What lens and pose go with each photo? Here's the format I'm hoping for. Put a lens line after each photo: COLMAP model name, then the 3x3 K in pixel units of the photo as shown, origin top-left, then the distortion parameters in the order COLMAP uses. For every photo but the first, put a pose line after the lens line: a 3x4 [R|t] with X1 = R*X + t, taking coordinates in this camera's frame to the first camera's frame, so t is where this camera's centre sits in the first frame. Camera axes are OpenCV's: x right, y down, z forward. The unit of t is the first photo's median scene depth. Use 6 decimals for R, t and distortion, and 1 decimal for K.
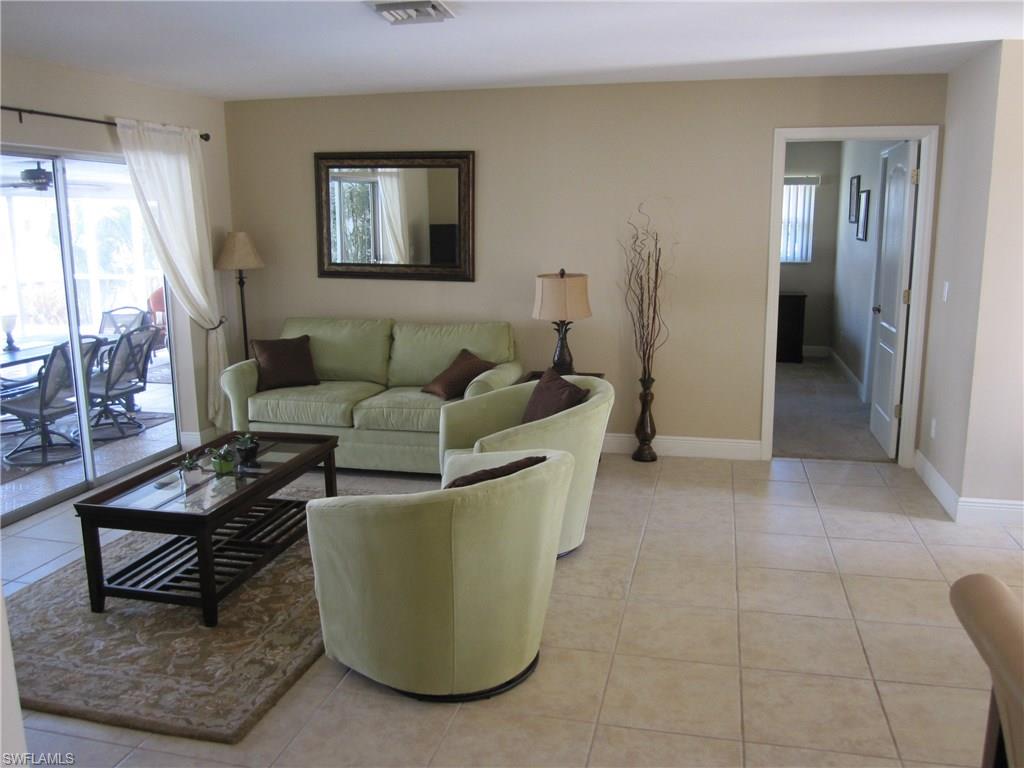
lens RADIAL K [[814.2, 0, 512.0], [0, 814.2, 384.0], [0, 0, 1]] dist [-0.074428, 0.008605]
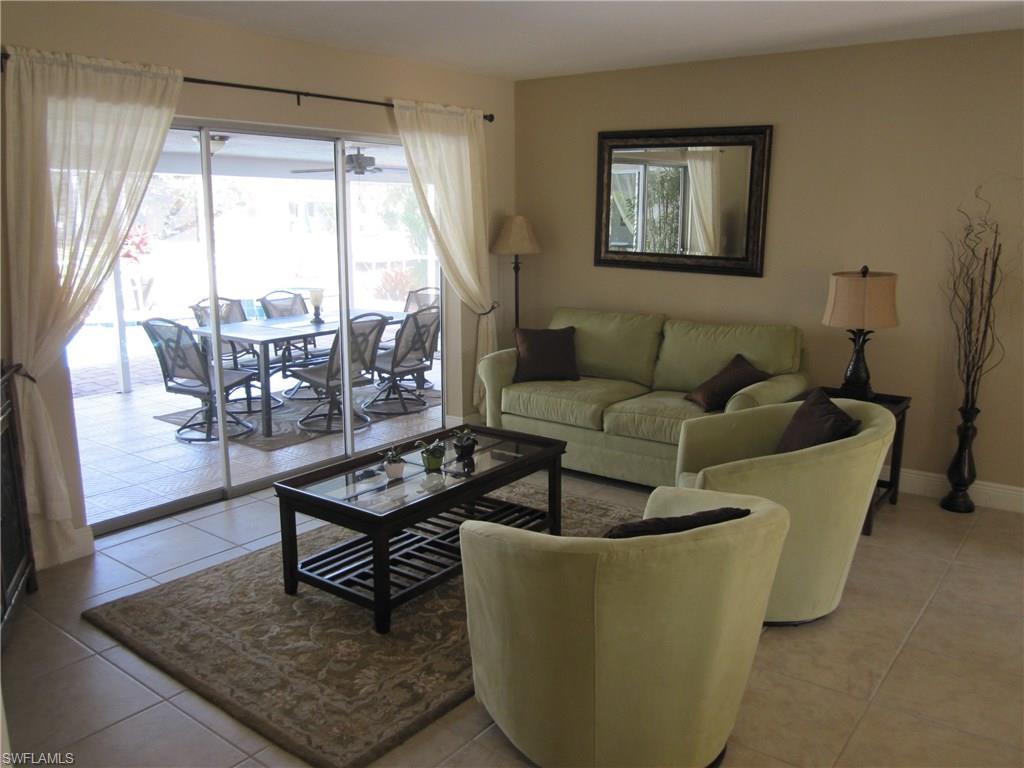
lens RADIAL K [[814.2, 0, 512.0], [0, 814.2, 384.0], [0, 0, 1]] dist [-0.074428, 0.008605]
pose [[0.913415, 0.088009, -0.397402, 0.068066], [-0.083219, 0.996100, 0.029322, -0.016898], [0.398432, 0.006288, 0.917176, 0.115617]]
